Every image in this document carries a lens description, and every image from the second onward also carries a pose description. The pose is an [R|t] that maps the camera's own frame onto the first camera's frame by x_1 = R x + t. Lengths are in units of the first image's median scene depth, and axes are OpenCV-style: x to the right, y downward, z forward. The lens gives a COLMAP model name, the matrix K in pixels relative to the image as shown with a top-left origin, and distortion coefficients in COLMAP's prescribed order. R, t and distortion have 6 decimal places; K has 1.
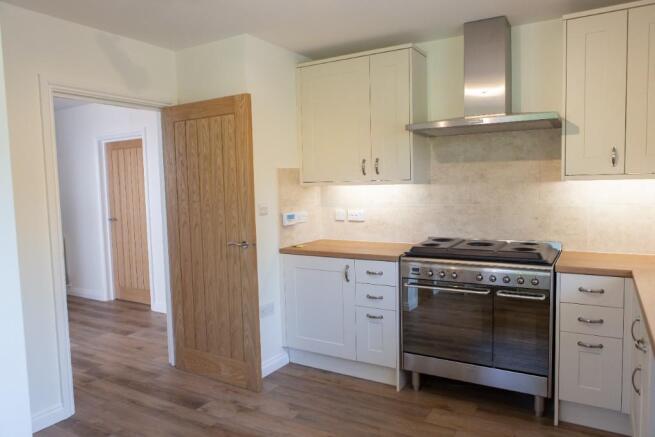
lens RADIAL K [[449.9, 0, 327.5], [0, 449.9, 218.5], [0, 0, 1]] dist [0.007293, 0.004061]
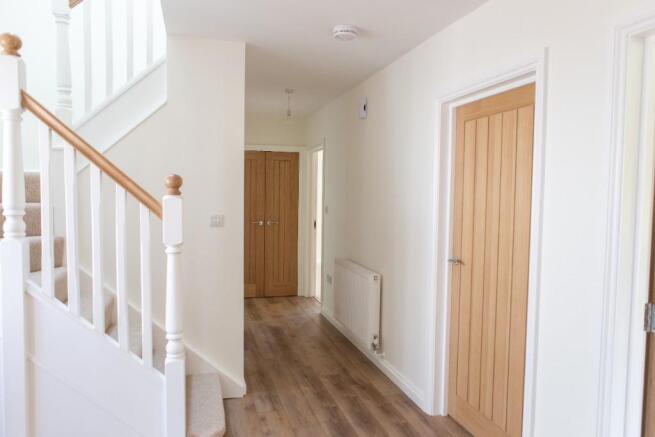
lens RADIAL K [[453.1, 0, 327.5], [0, 453.1, 218.5], [0, 0, 1]] dist [-0.046295, -0.000030]
pose [[0.739552, 0.069190, -0.669534, -0.253598], [-0.078686, 0.996770, 0.016092, -0.041891], [0.668484, 0.040782, 0.742607, 0.538734]]
